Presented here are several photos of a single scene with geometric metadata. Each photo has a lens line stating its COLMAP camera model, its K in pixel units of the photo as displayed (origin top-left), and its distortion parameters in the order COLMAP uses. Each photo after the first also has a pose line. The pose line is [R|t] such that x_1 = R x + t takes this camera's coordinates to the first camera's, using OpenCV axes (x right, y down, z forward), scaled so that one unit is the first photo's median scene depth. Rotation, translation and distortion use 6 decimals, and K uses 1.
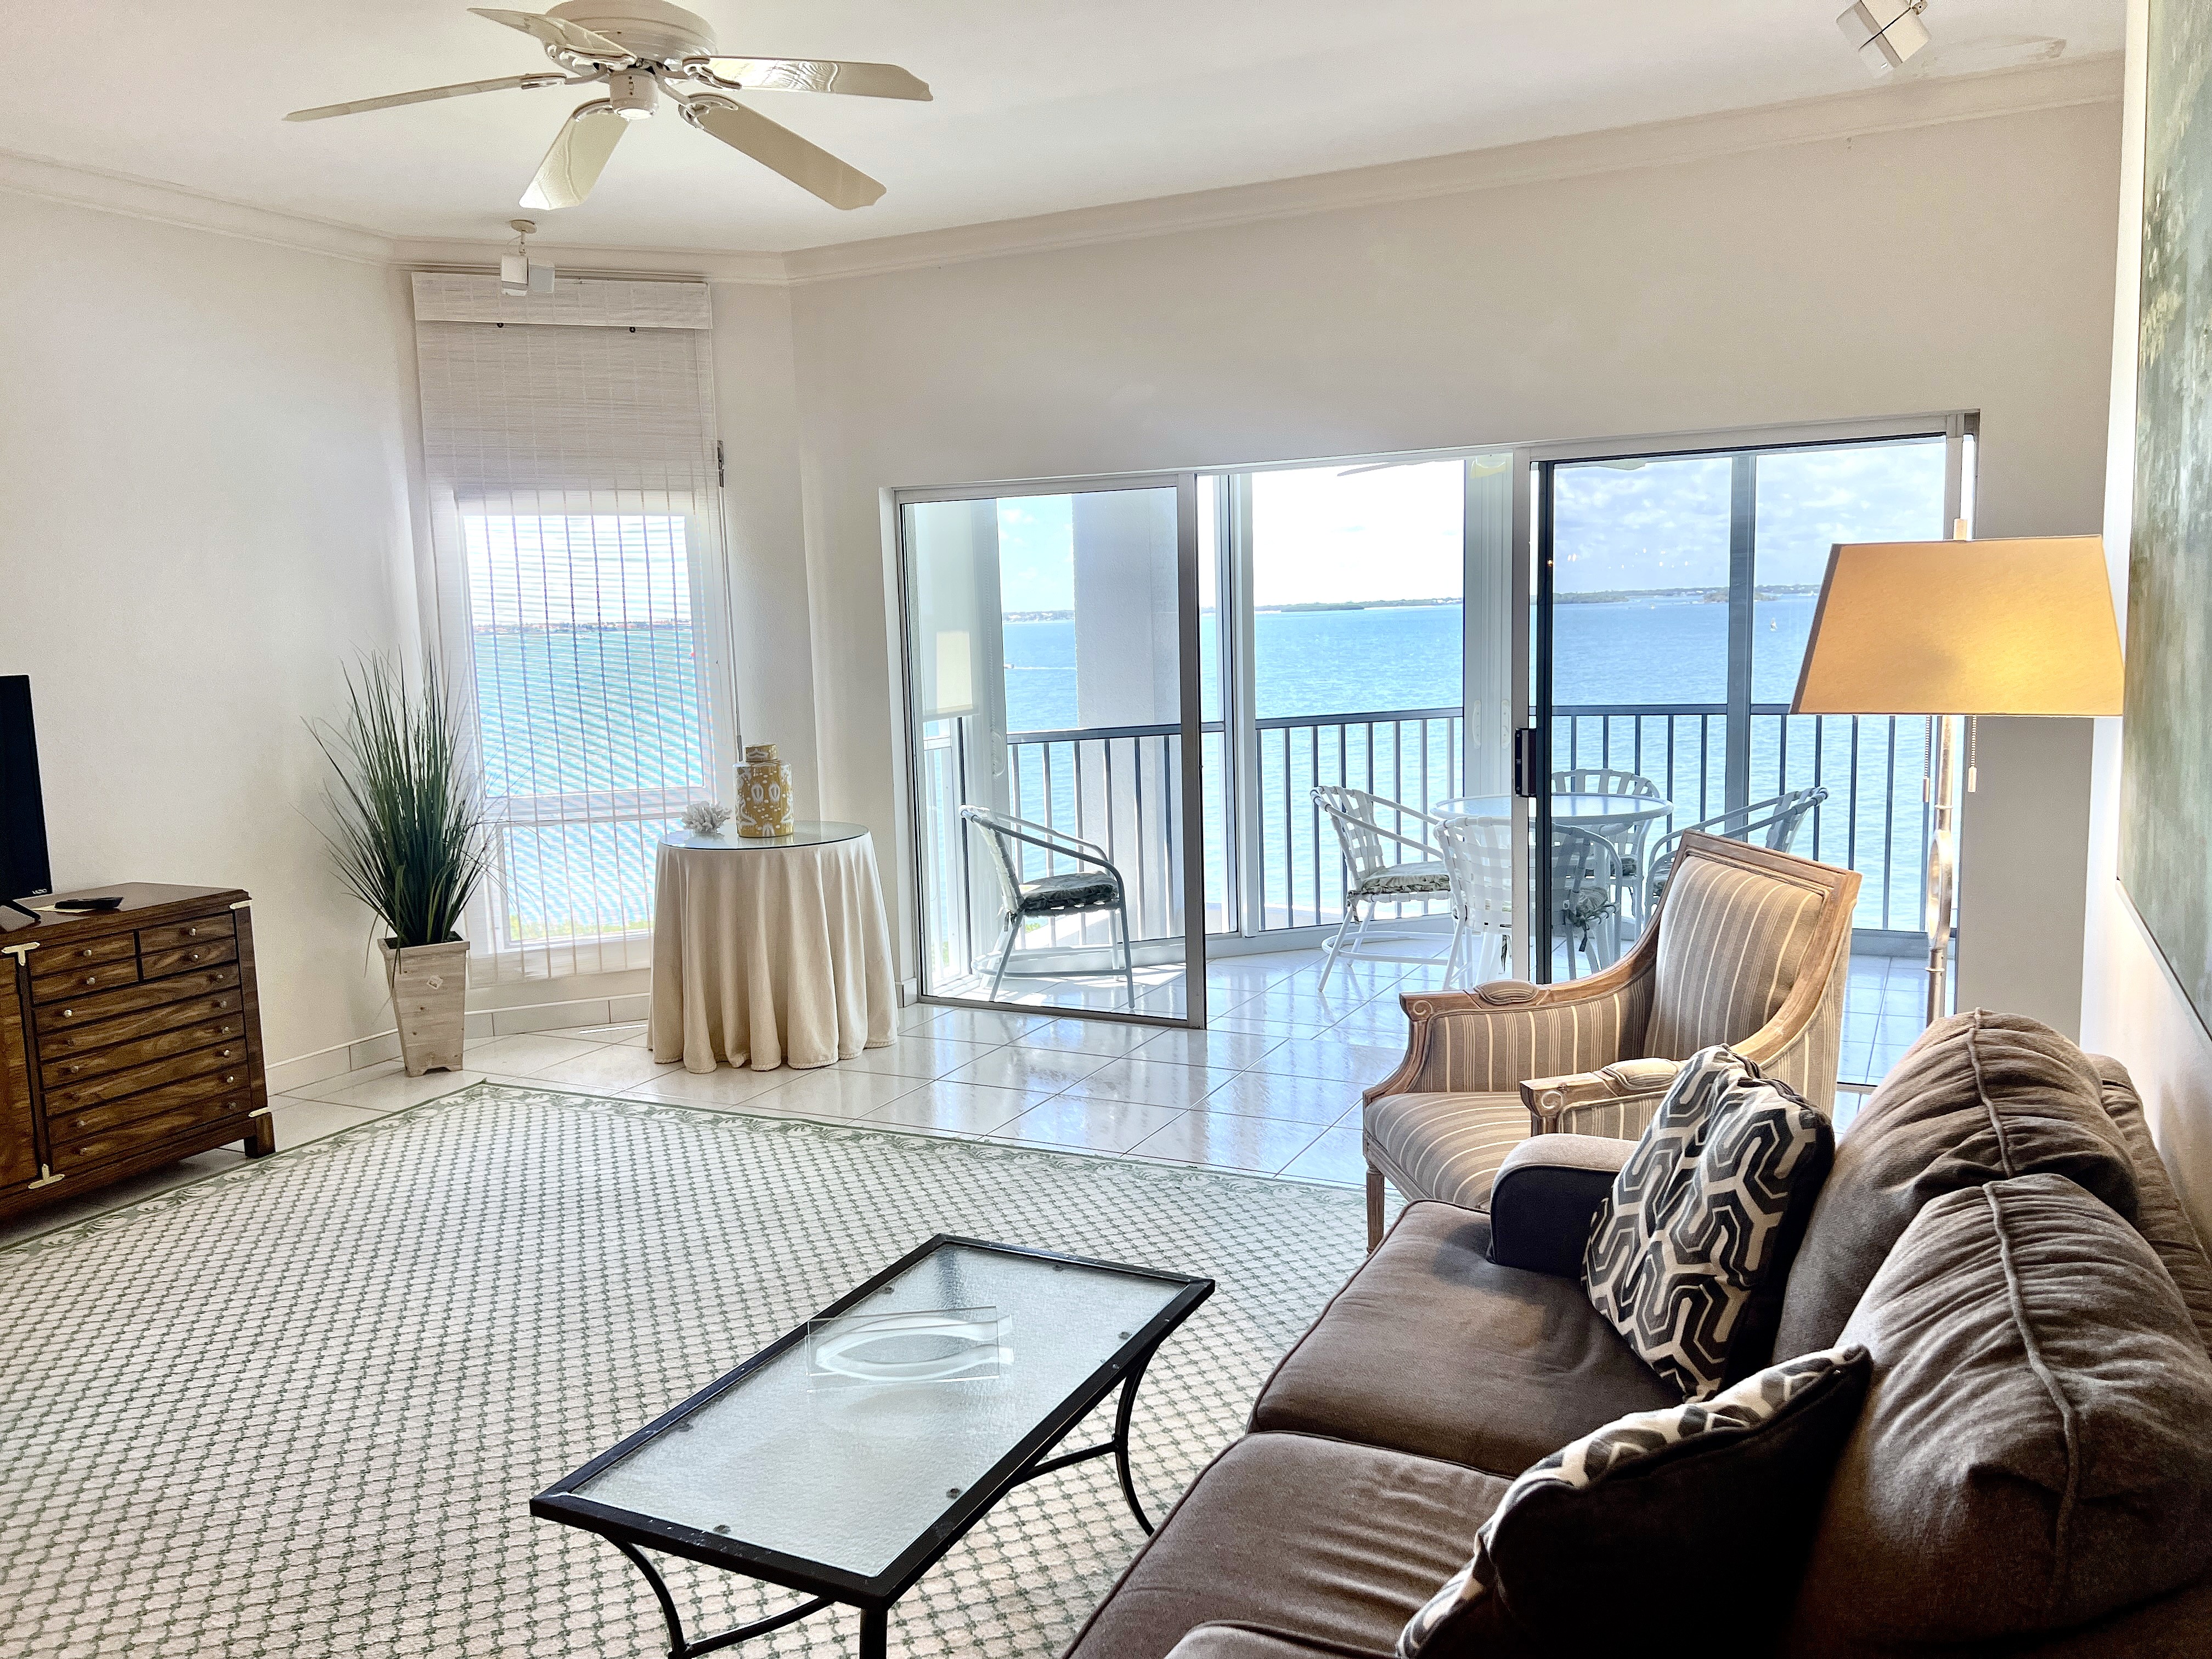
lens RADIAL K [[1670.8, 0, 1106.0], [0, 1670.8, 829.5], [0, 0, 1]] dist [0.062906, -0.075648]
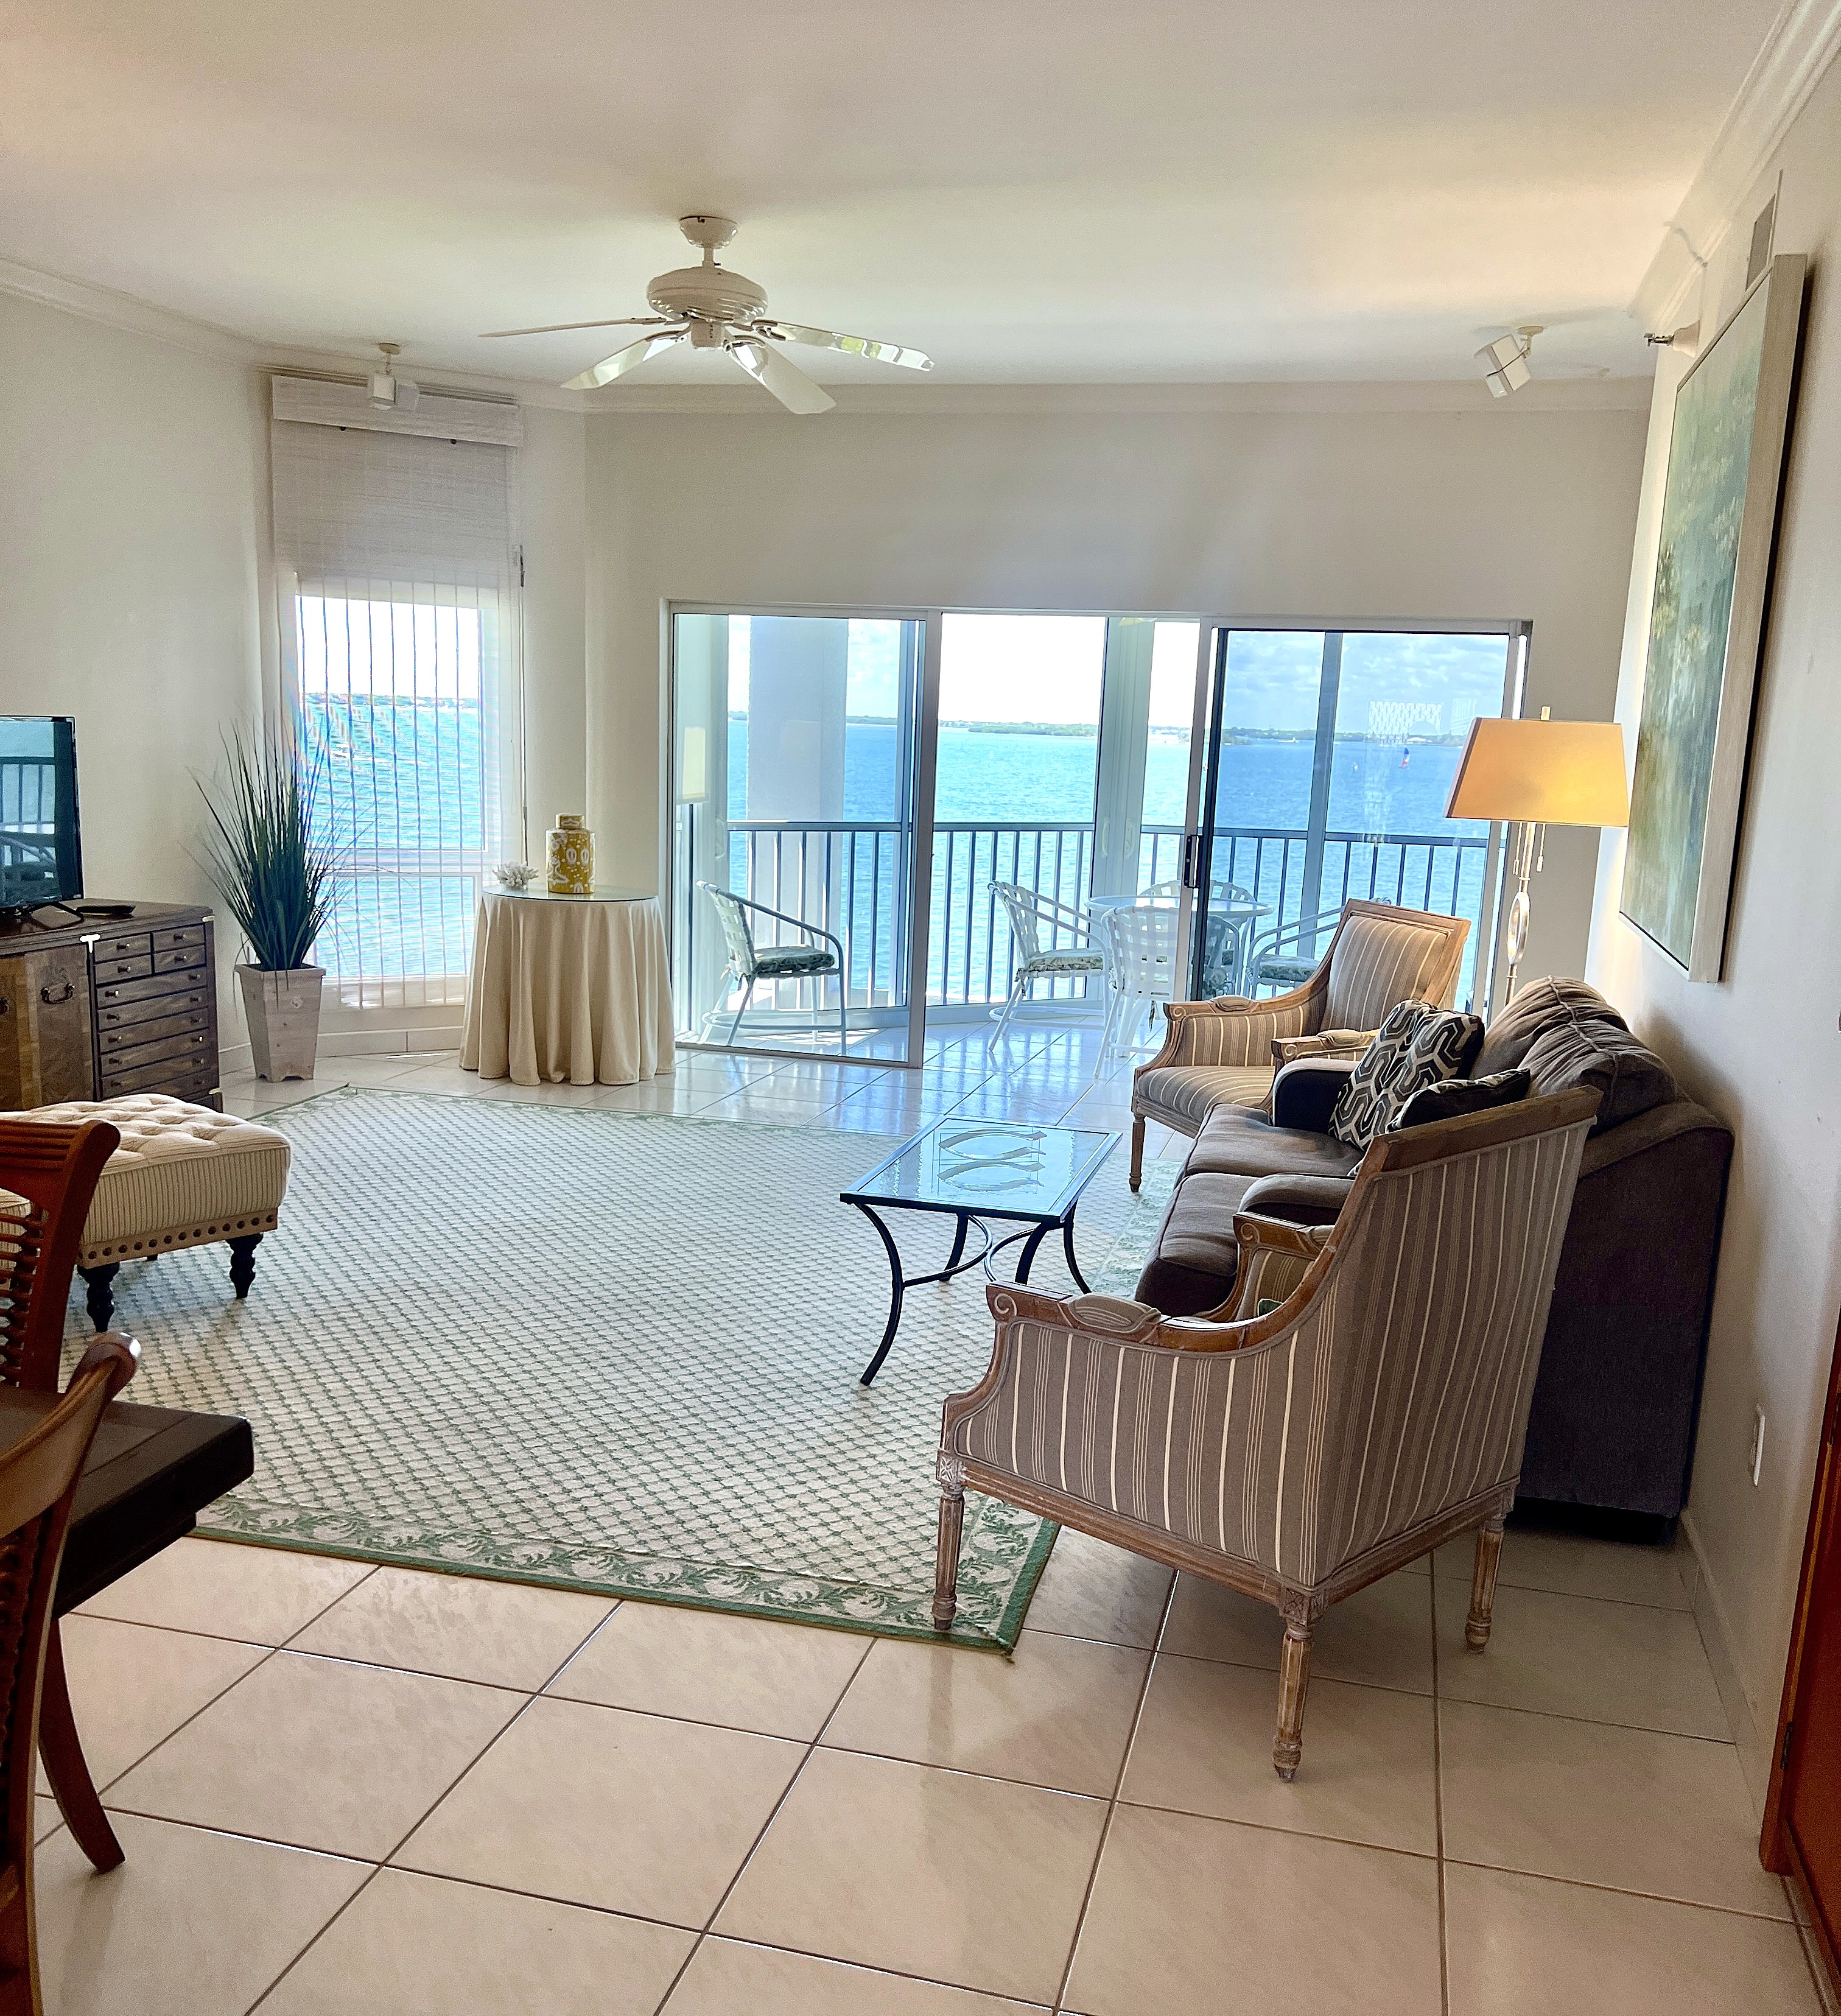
lens RADIAL K [[1842.2, 0, 929.8], [0, 1842.2, 1106.3], [0, 0, 1]] dist [0.127368, -0.288870]
pose [[0.976572, 0.022844, 0.213973, -0.244531], [-0.038968, 0.996683, 0.071444, 0.053210], [-0.211631, -0.078108, 0.974223, -0.361882]]
